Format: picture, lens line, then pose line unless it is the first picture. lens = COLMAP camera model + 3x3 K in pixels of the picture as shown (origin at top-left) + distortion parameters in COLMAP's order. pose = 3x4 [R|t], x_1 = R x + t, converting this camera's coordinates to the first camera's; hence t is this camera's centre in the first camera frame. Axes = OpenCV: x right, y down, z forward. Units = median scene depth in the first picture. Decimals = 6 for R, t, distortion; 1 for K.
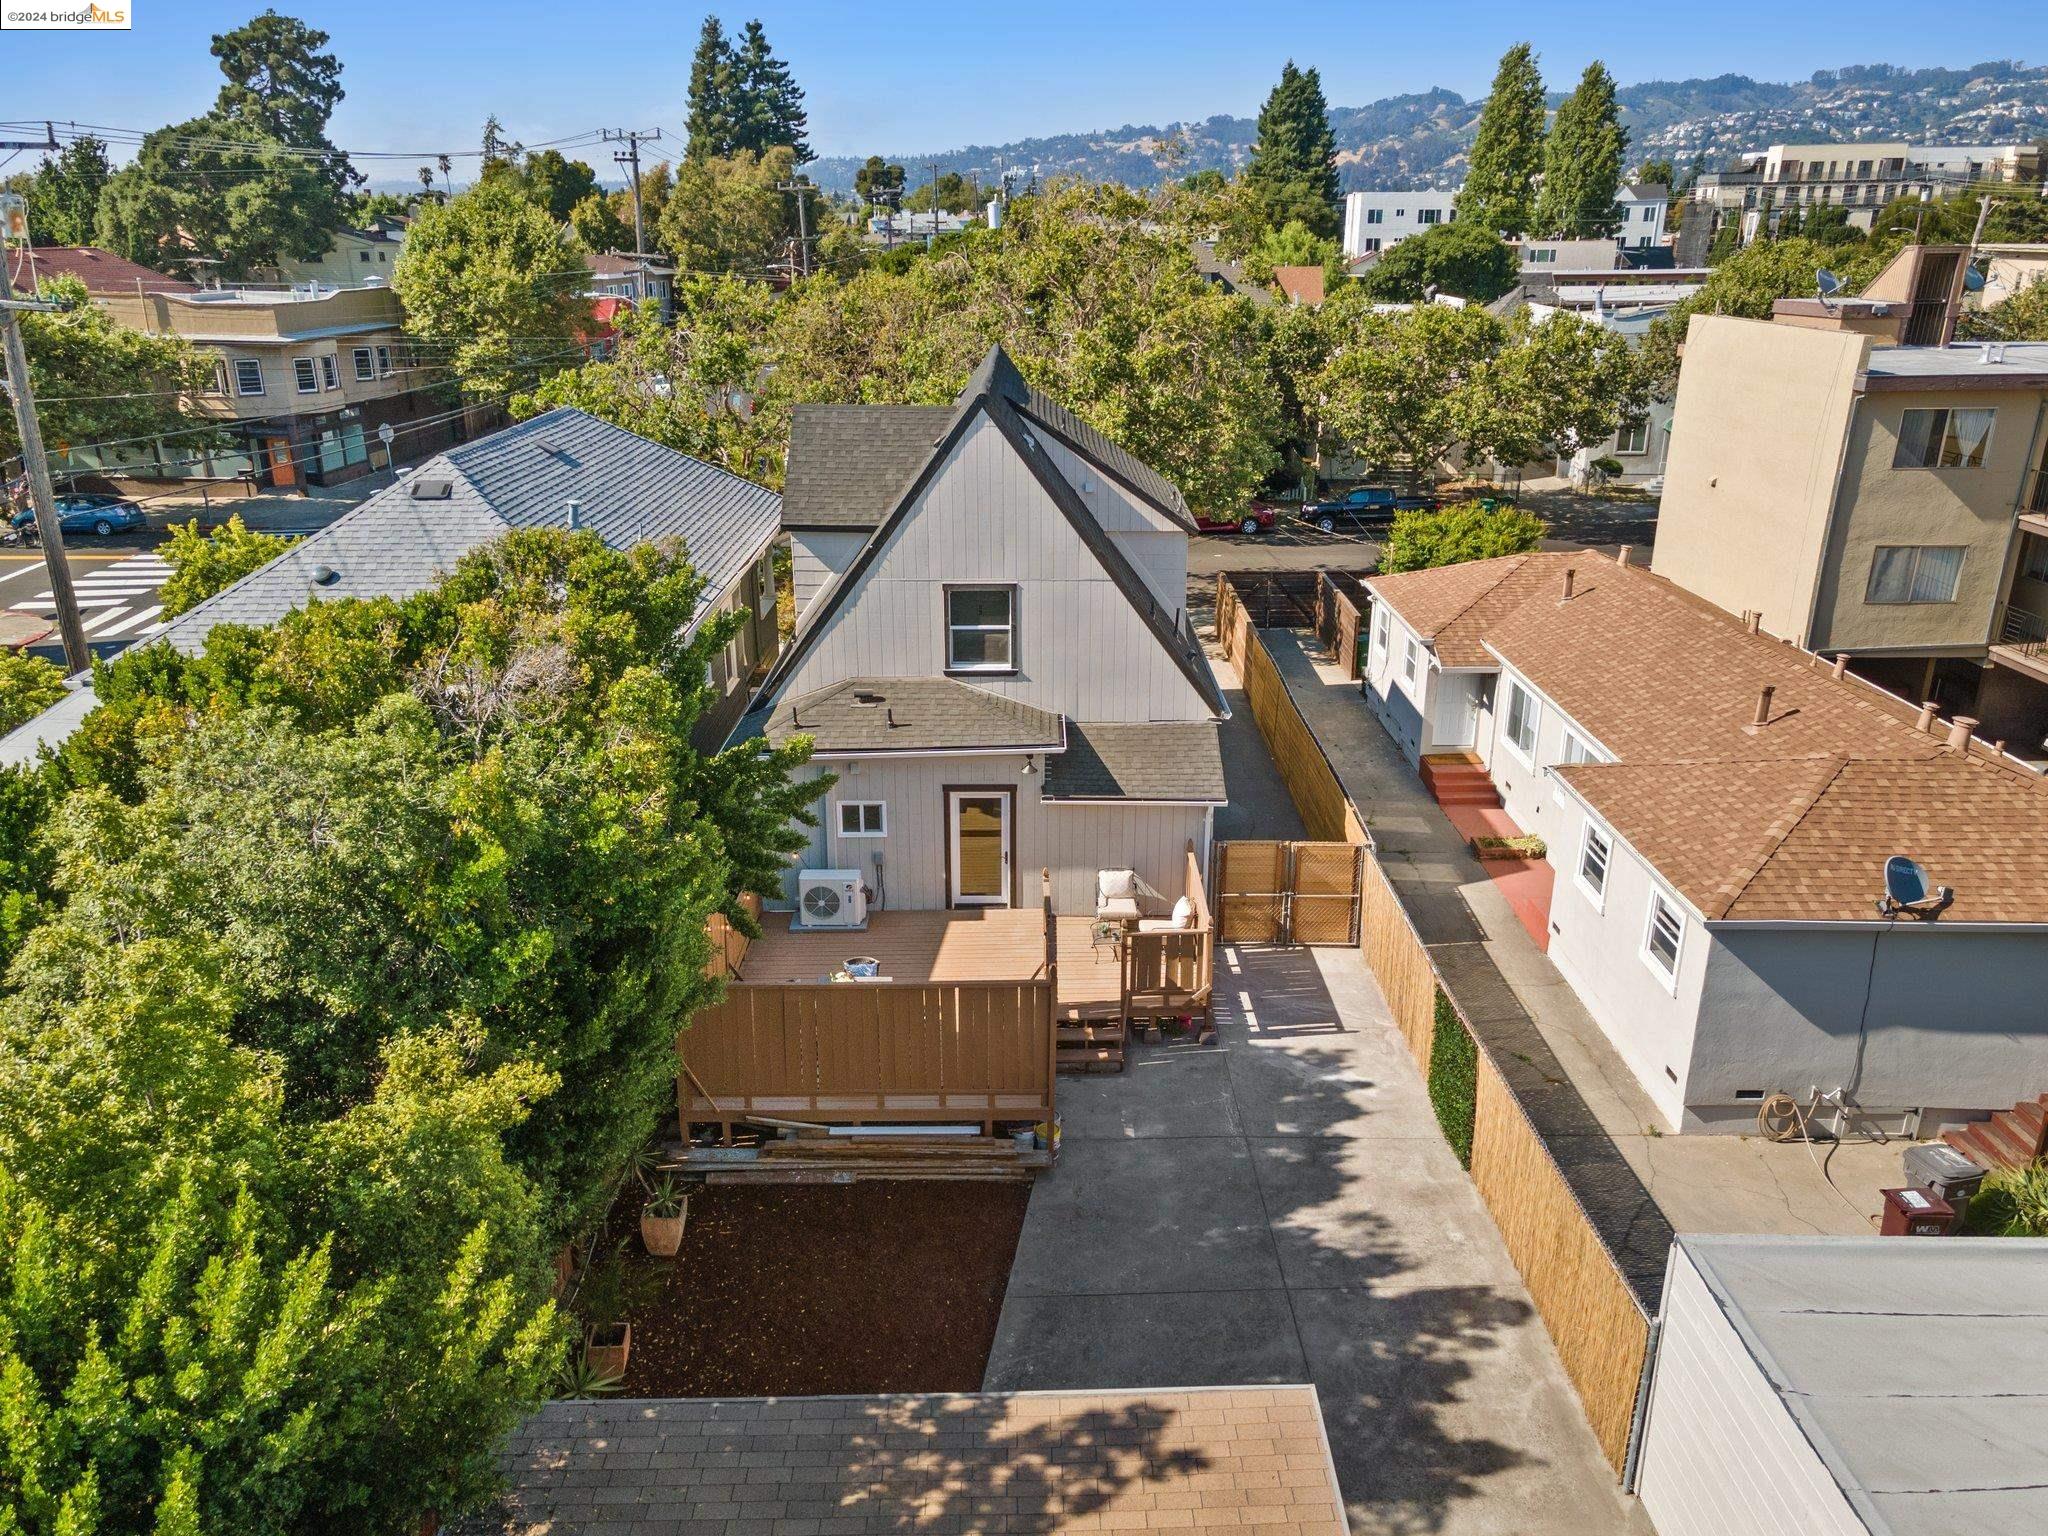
lens RADIAL K [[1489.2, 0, 1024.4], [0, 1489.2, 805.0], [0, 0, 1]] dist [0.026177, 0.001483]
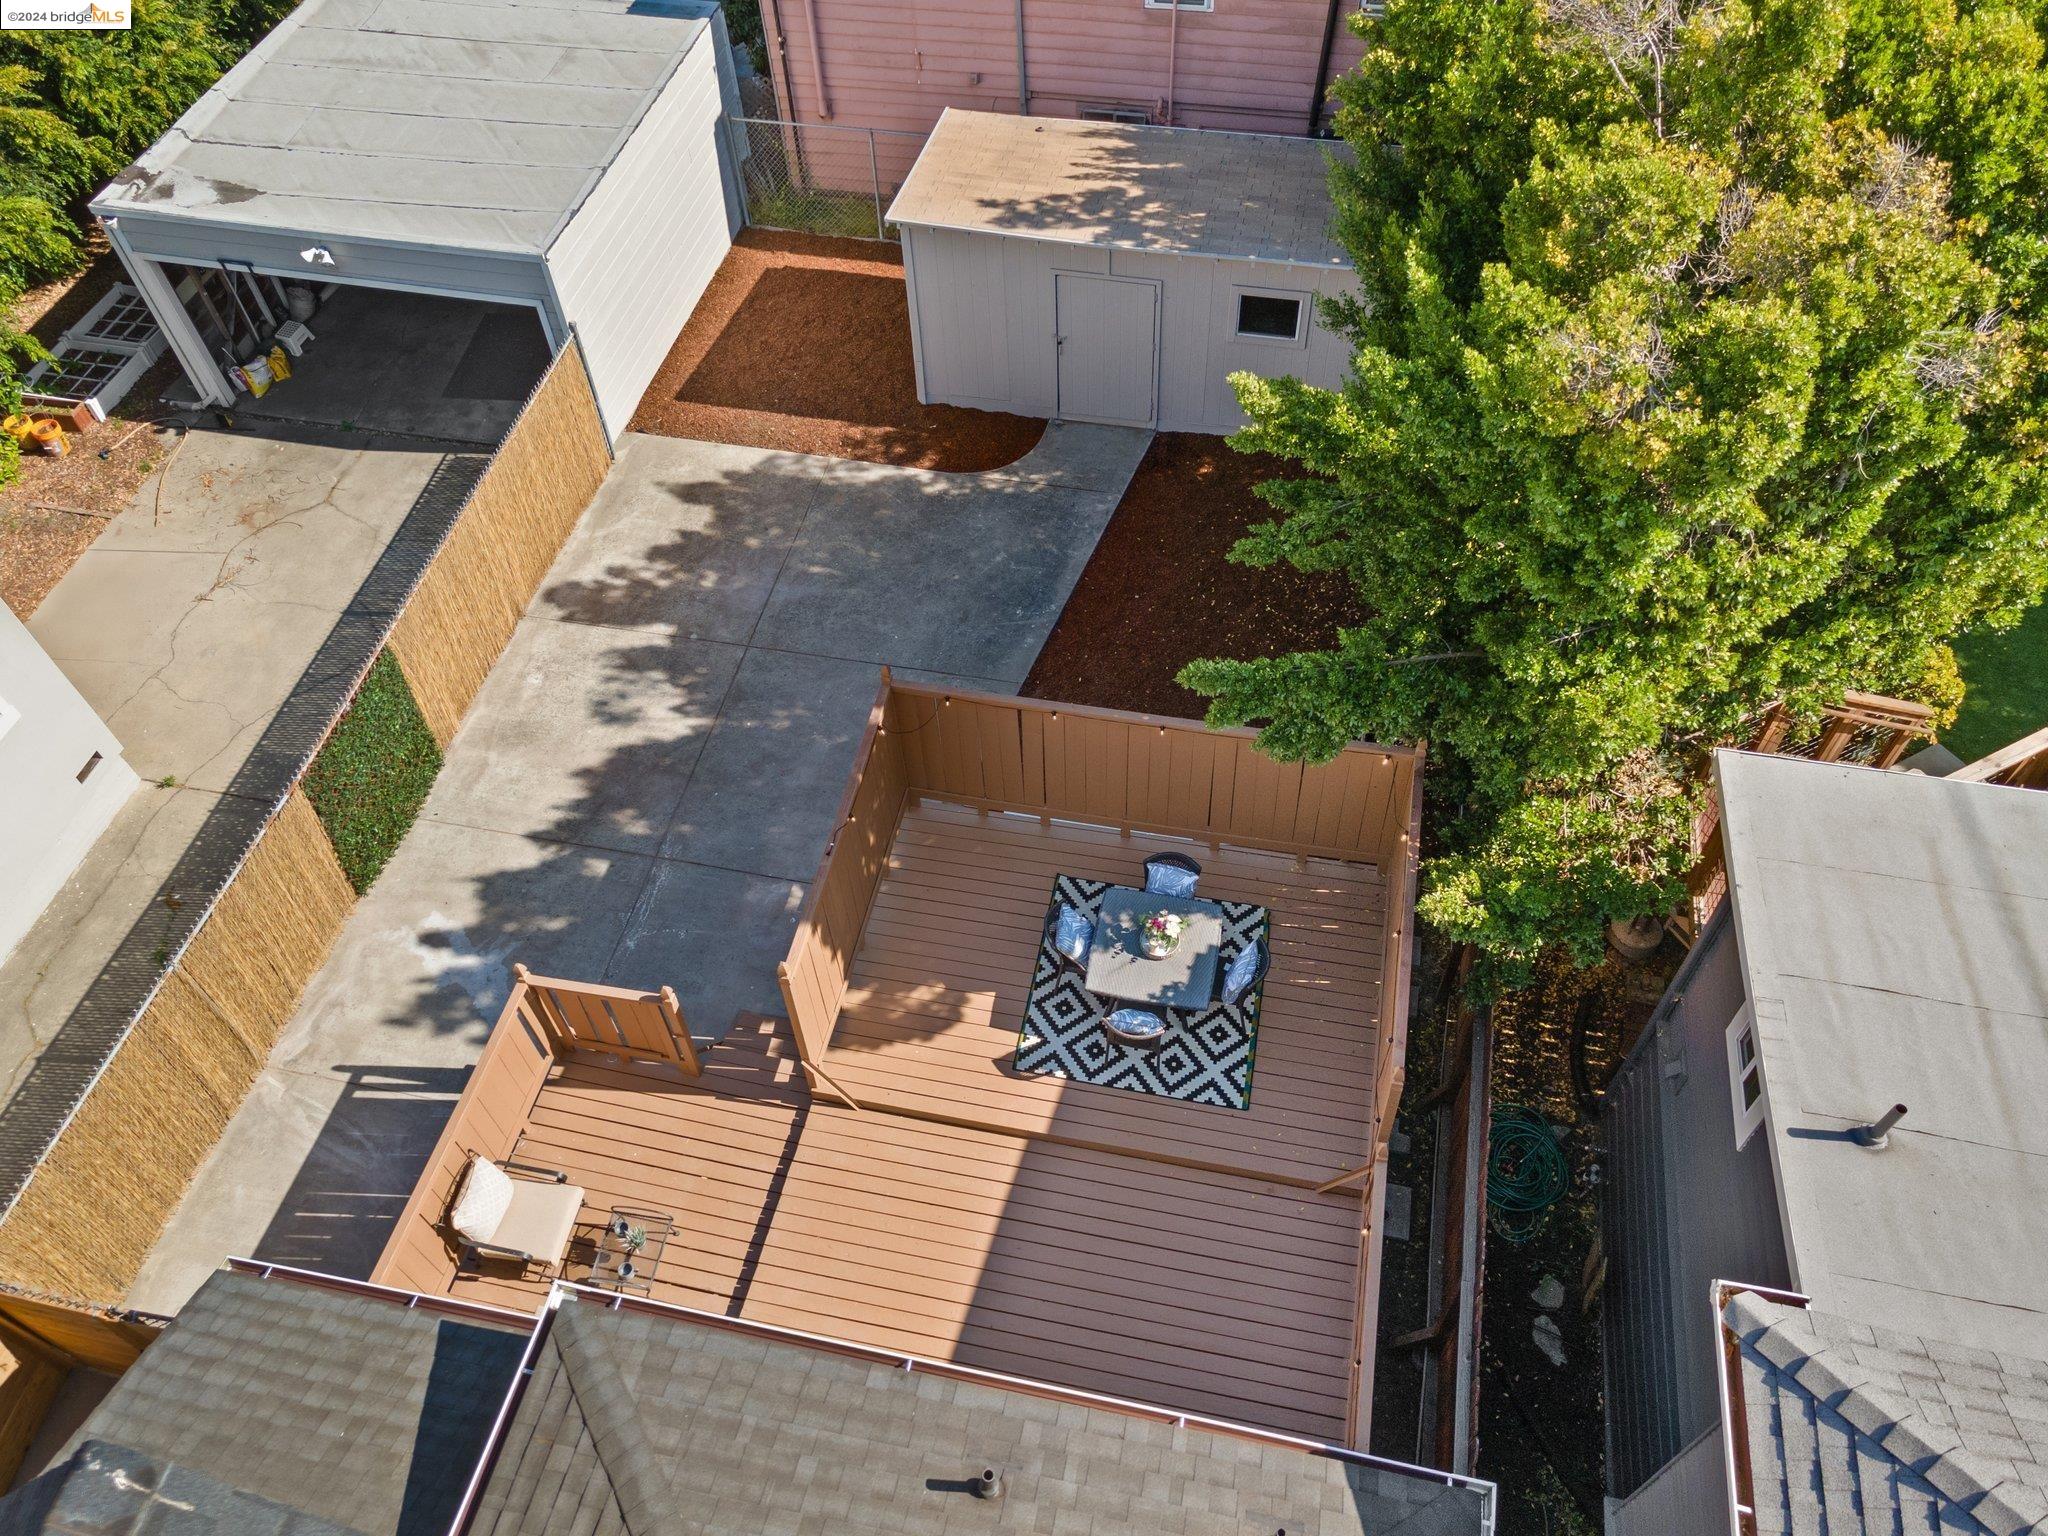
lens RADIAL K [[1514.8, 0, 1041.9], [0, 1514.8, 776.5], [0, 0, 1]] dist [0.029242, 0.000046]
pose [[-0.979904, -0.139606, 0.142471, -0.175852], [0.092517, 0.314680, 0.944678, -0.602396], [-0.176715, 0.938875, -0.295440, 1.374820]]
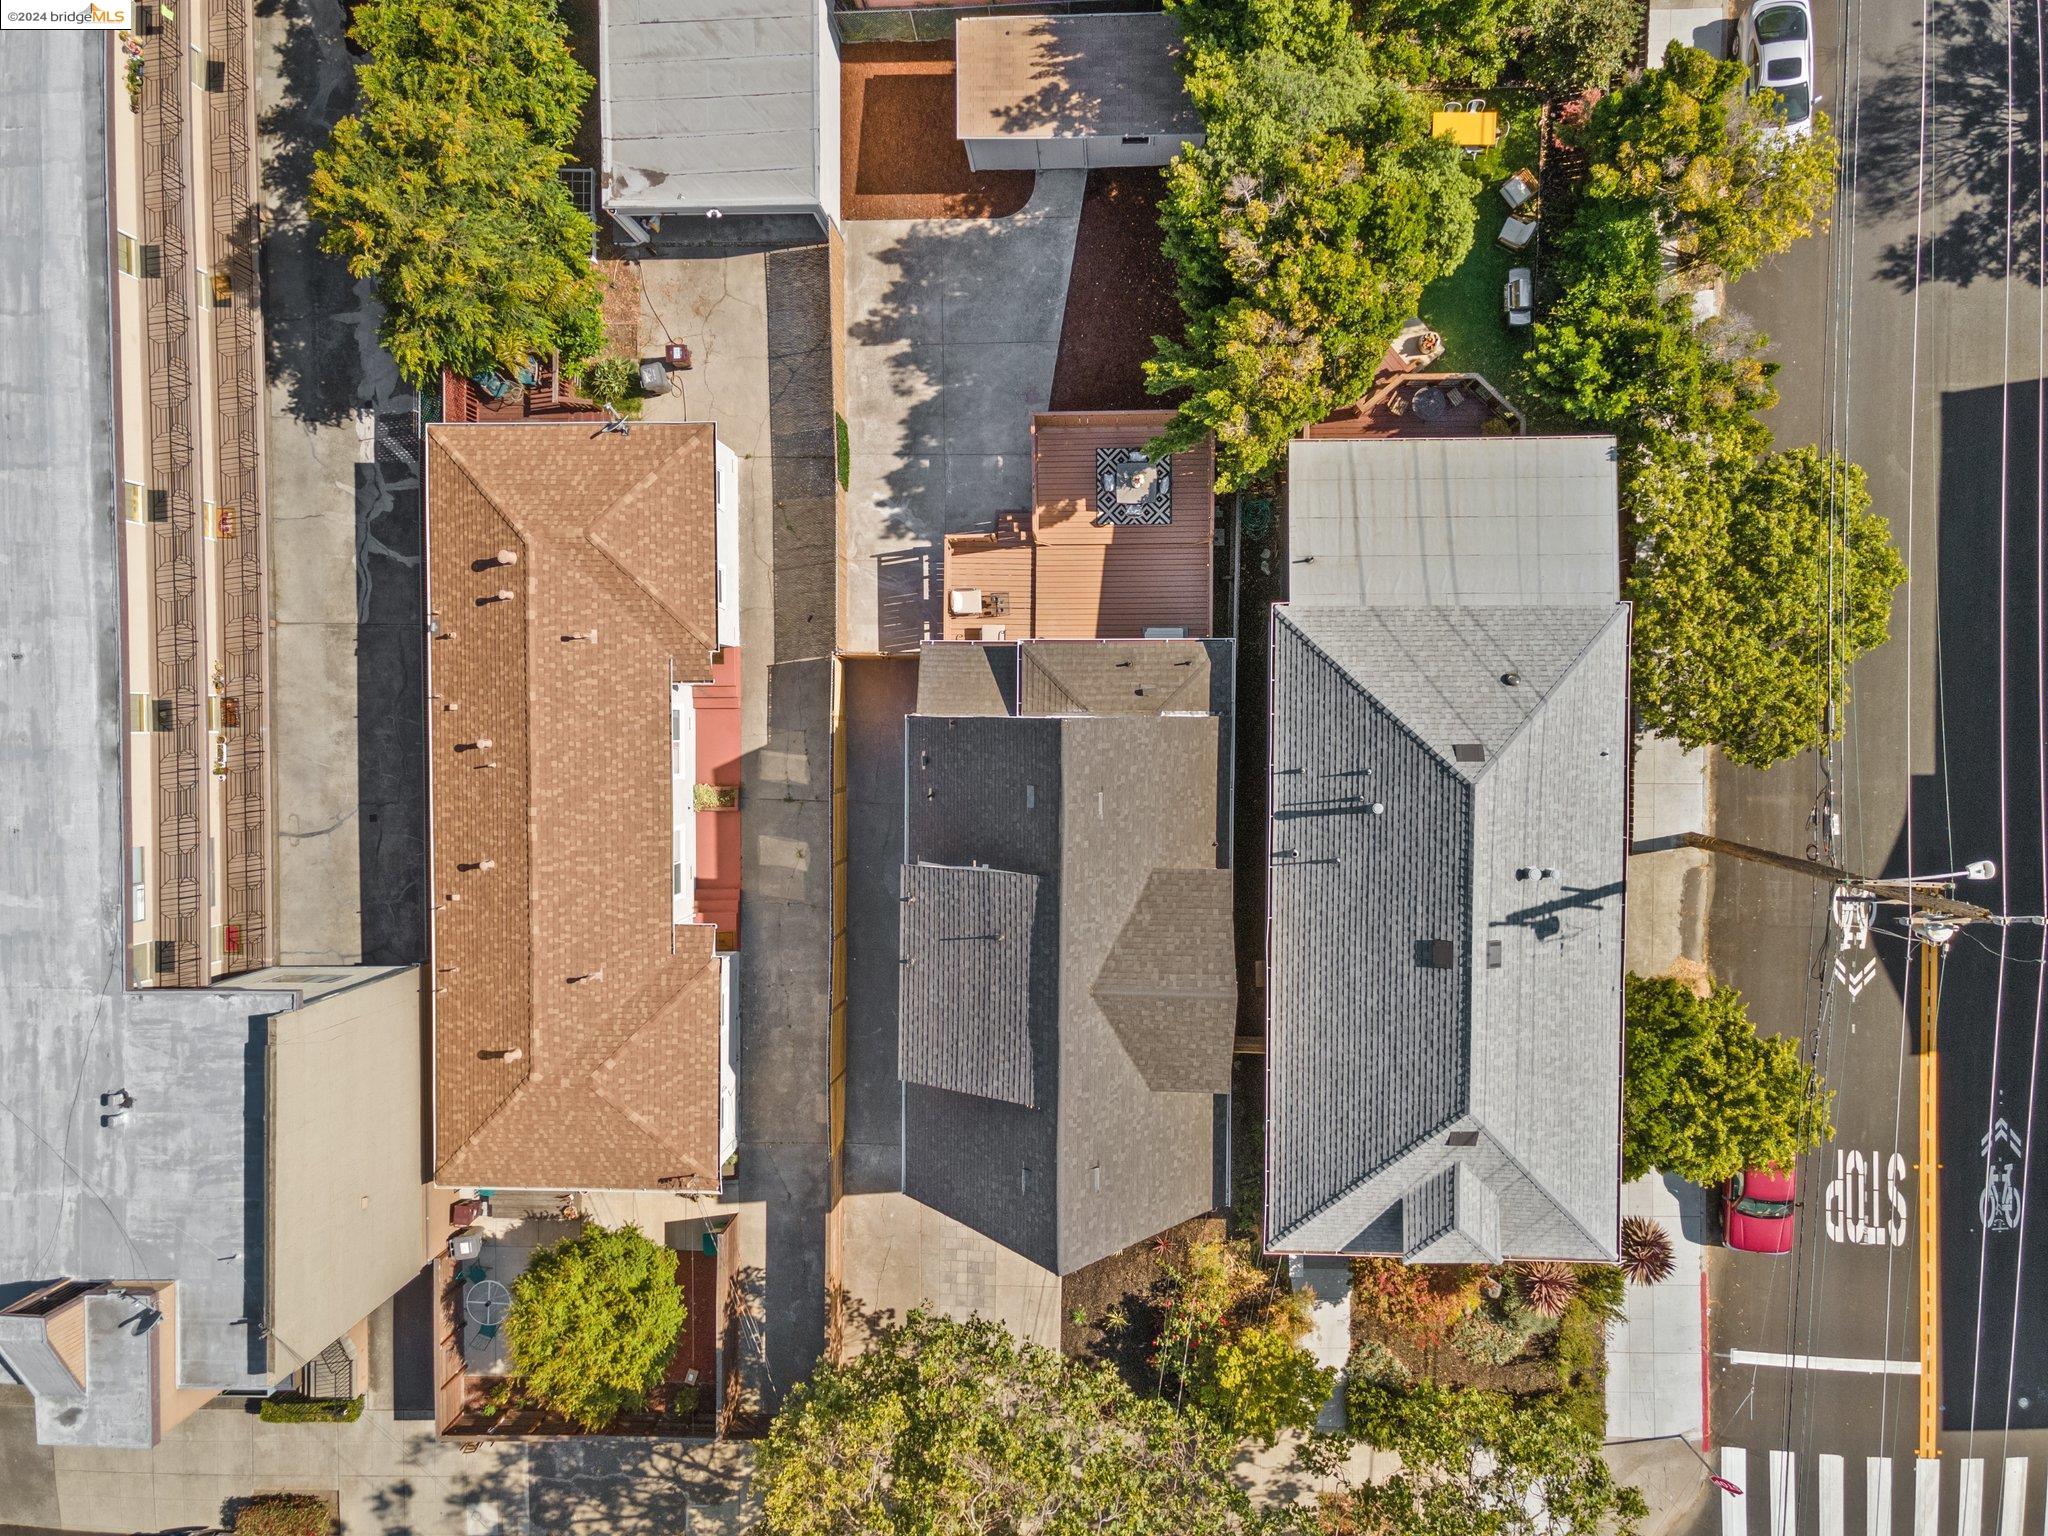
lens RADIAL K [[1514.8, 0, 1041.9], [0, 1514.8, 776.5], [0, 0, 1]] dist [0.029242, 0.000046]
pose [[-0.998519, 0.003425, 0.054296, -0.114925], [0.049266, -0.366462, 0.929128, -2.248523], [0.023079, 0.930427, 0.365750, 0.771666]]
